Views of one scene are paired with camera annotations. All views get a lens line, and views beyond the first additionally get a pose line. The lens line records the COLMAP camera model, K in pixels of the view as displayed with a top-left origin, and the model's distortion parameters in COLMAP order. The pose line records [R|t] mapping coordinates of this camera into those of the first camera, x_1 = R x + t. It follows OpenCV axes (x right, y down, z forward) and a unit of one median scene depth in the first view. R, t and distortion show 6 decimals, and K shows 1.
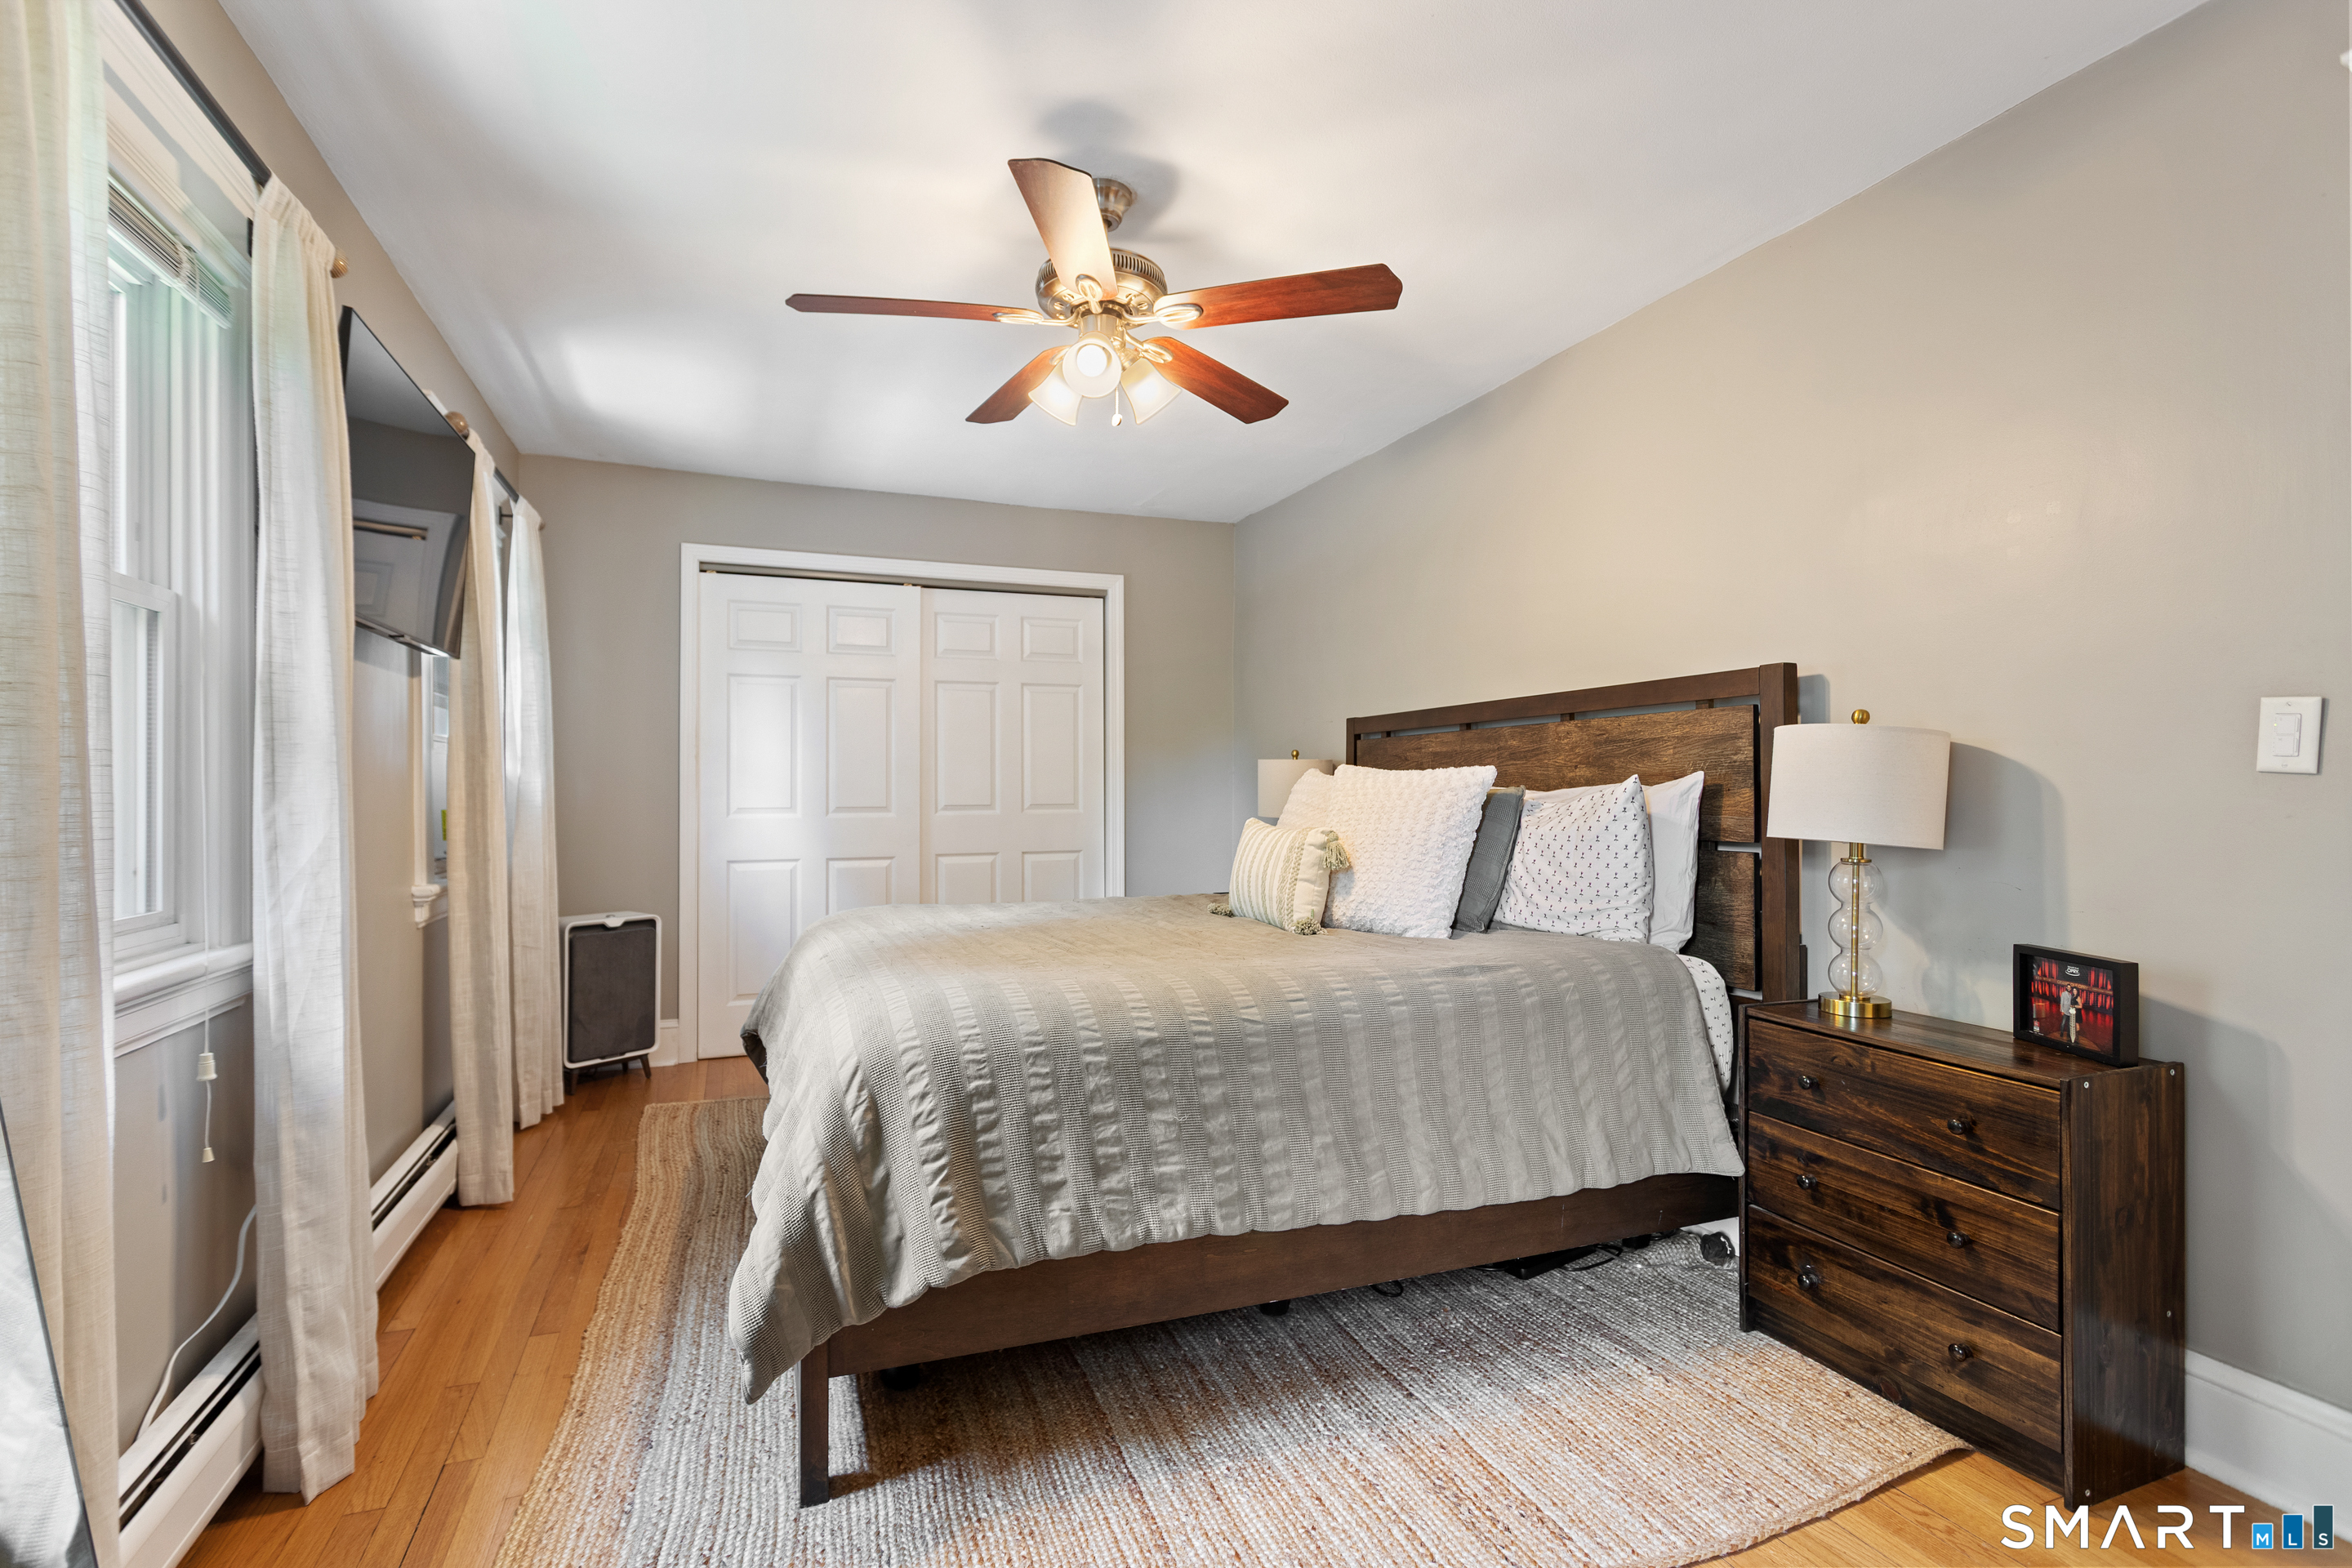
lens RADIAL K [[1114.8, 0, 1169.6], [0, 1114.8, 789.4], [0, 0, 1]] dist [0.000951, 0.002150]
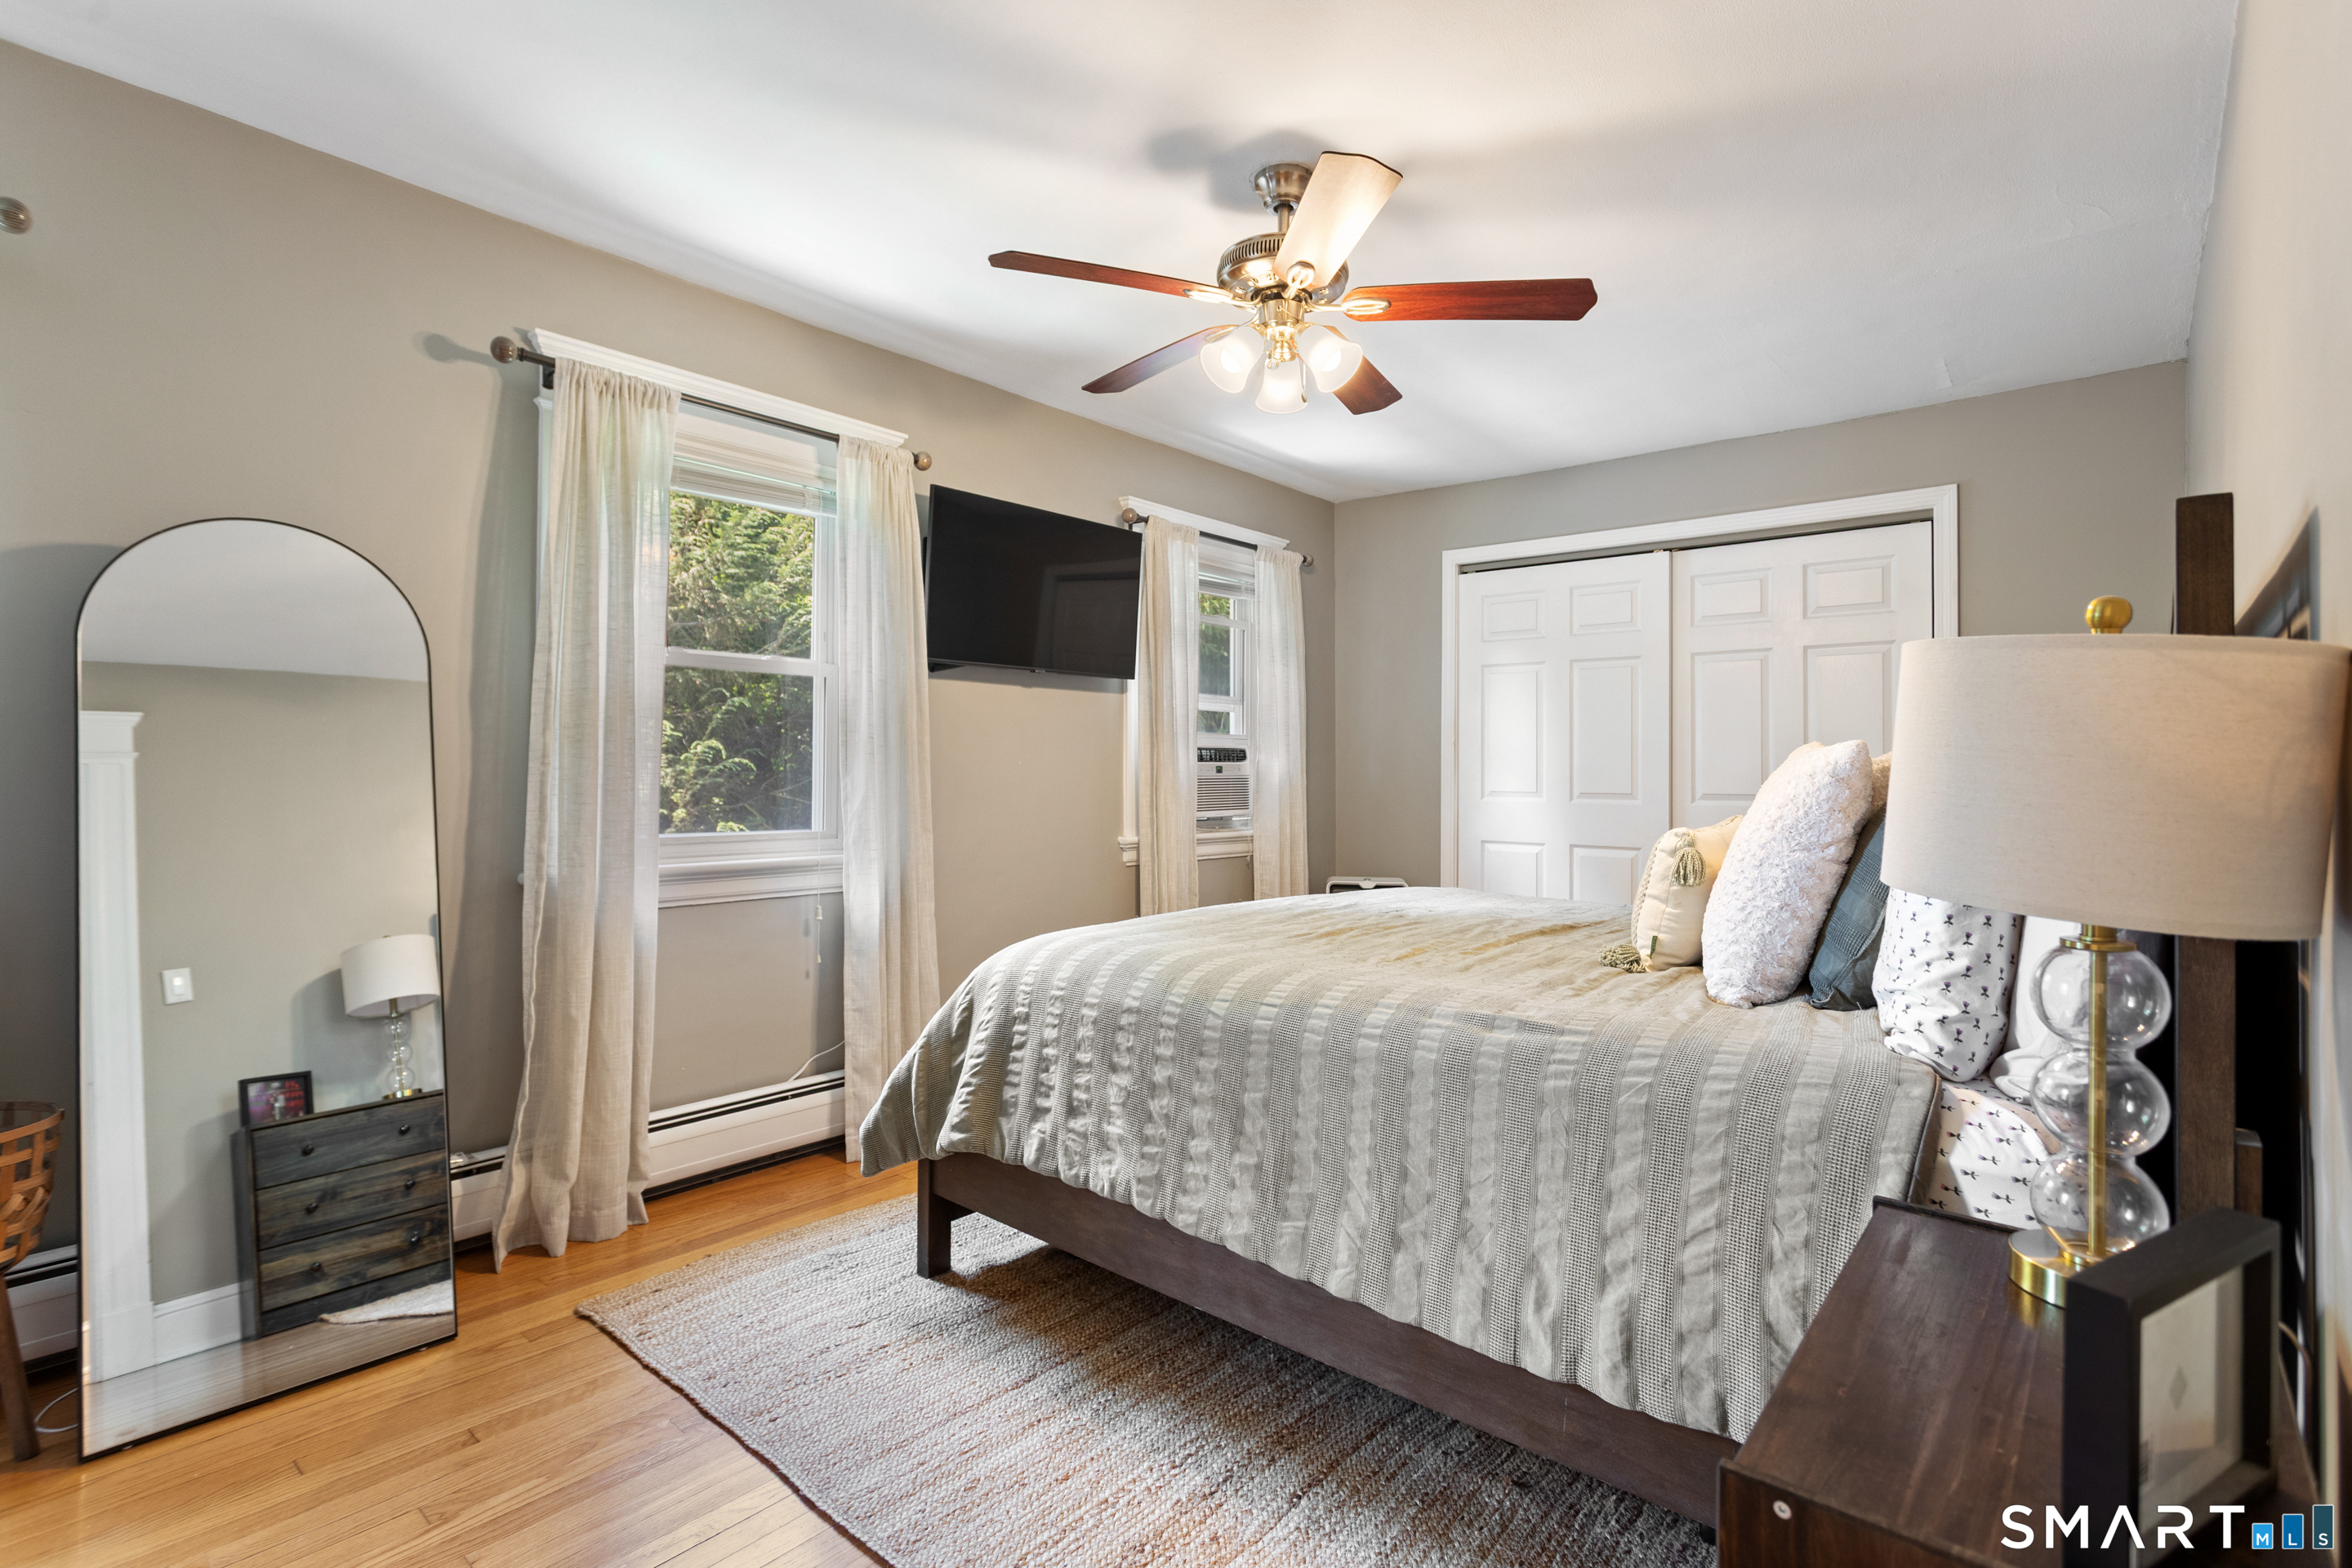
lens RADIAL K [[1114.8, 0, 1166.7], [0, 1114.8, 770.5], [0, 0, 1]] dist [0.000951, 0.002150]
pose [[0.469993, 0.004818, -0.882657, 0.921665], [-0.008725, 0.999962, 0.000812, -0.002387], [0.882627, 0.007319, 0.470017, 0.523805]]
